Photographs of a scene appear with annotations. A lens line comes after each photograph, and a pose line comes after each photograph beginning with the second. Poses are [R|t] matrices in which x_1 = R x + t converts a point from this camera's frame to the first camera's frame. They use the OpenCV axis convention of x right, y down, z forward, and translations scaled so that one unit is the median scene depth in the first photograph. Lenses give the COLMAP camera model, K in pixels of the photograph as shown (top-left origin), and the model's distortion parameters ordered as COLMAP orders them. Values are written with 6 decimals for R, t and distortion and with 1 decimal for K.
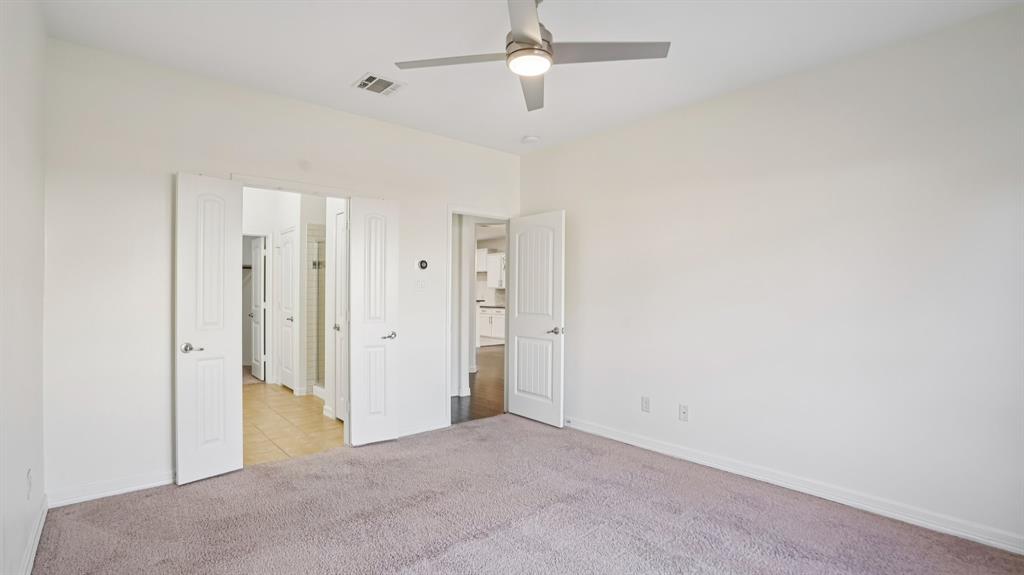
lens RADIAL K [[490.4, 0, 513.0], [0, 490.4, 290.2], [0, 0, 1]] dist [-0.002747, 0.002819]
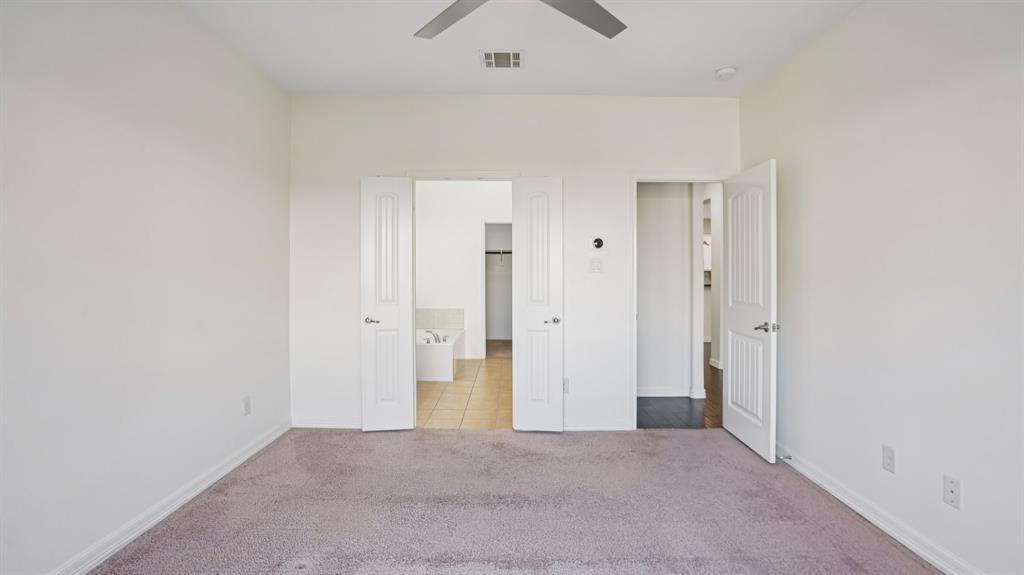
lens RADIAL K [[490.4, 0, 505.0], [0, 490.4, 273.3], [0, 0, 1]] dist [-0.002747, 0.002819]
pose [[0.756852, -0.003705, -0.653576, 0.270310], [0.003431, 0.999993, -0.001697, 0.003689], [0.653578, -0.000958, 0.756859, 0.209156]]
